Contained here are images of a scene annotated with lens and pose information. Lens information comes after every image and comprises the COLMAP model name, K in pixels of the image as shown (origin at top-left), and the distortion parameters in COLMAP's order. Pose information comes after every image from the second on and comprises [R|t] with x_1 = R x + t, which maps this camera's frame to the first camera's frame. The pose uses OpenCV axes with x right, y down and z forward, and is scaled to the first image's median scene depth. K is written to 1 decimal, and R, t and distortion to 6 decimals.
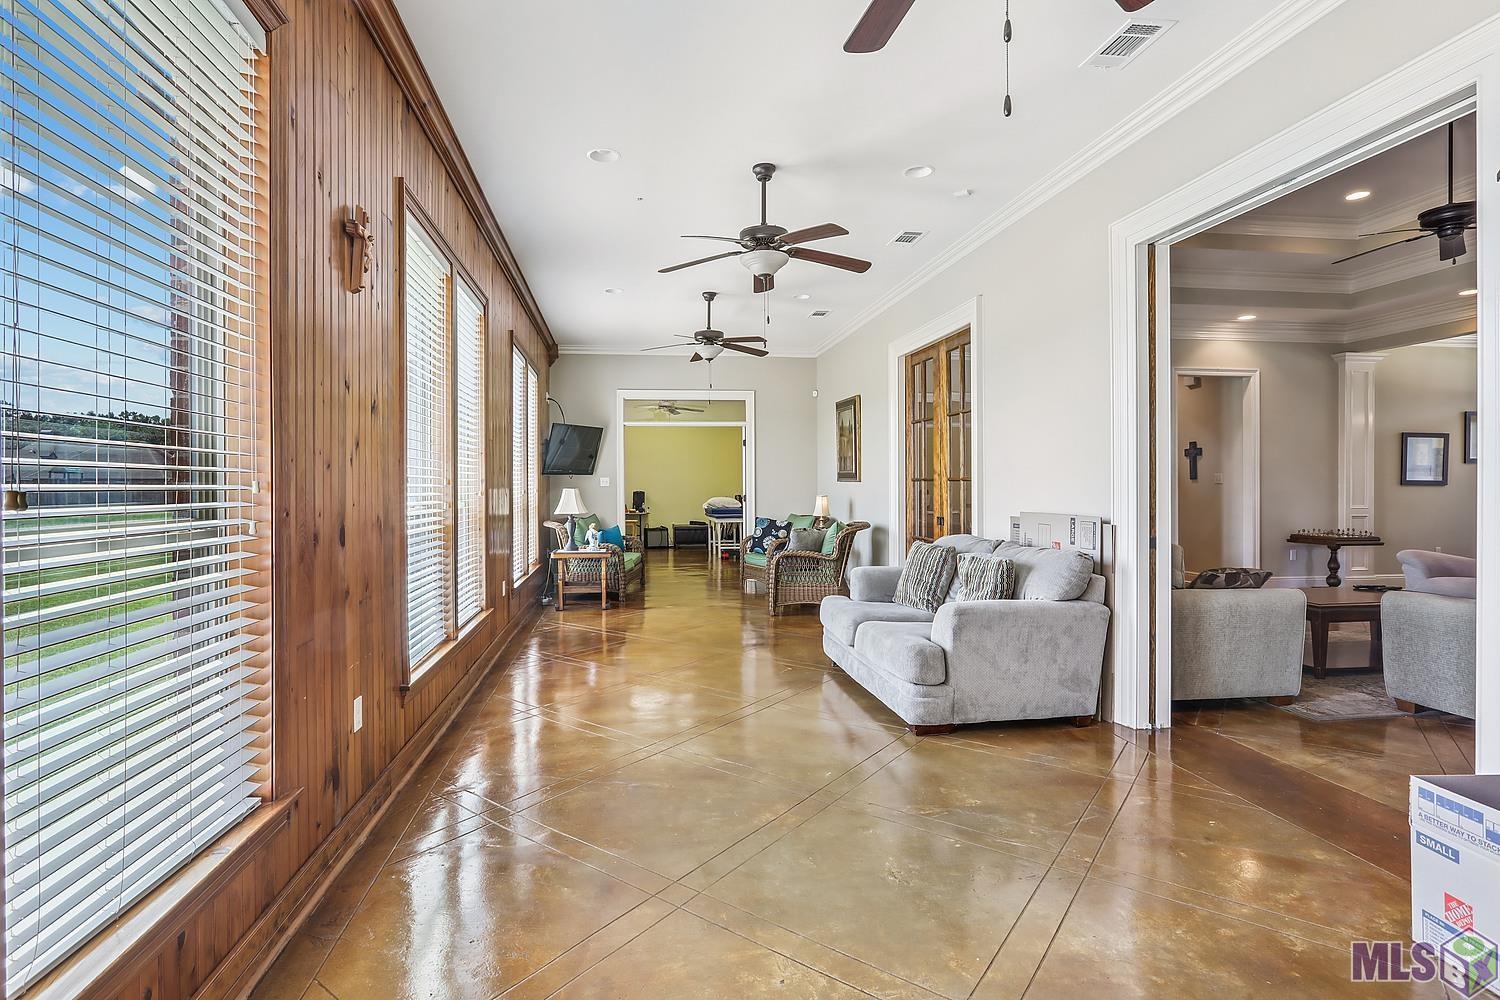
lens RADIAL K [[730.7, 0, 746.3], [0, 730.7, 487.4], [0, 0, 1]] dist [-0.025085, 0.002028]
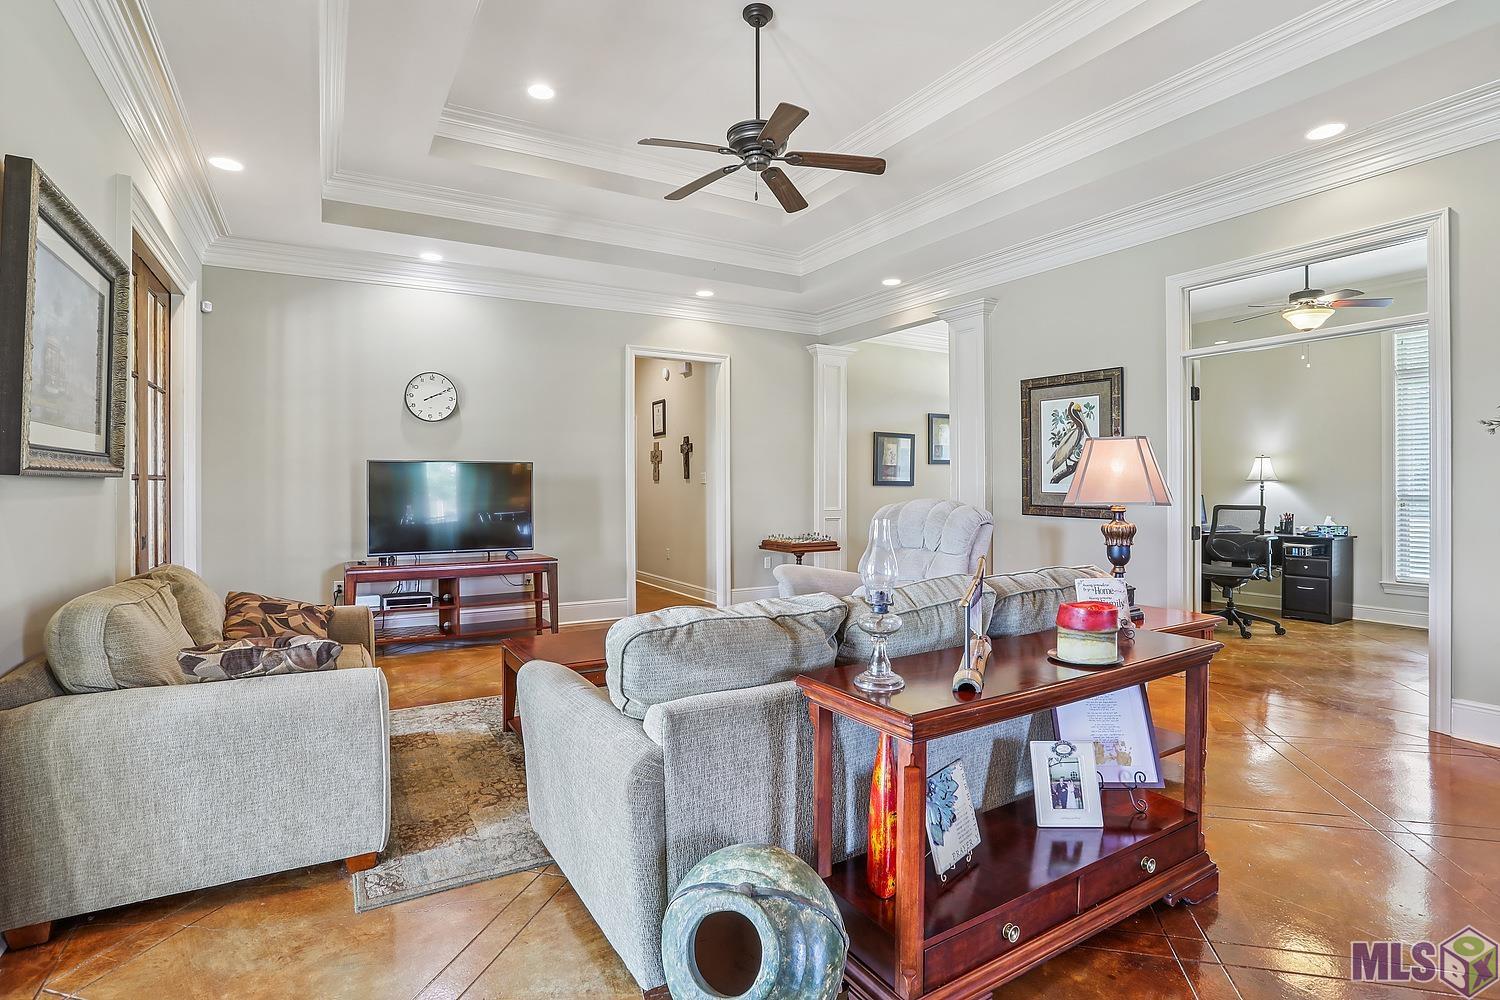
lens RADIAL K [[730.7, 0, 746.3], [0, 730.7, 487.4], [0, 0, 1]] dist [-0.025085, 0.002028]
pose [[0.921101, 0.001605, 0.389322, 0.378086], [-0.003318, 0.999988, 0.003728, -0.004413], [-0.389311, -0.004726, 0.921094, 0.160656]]
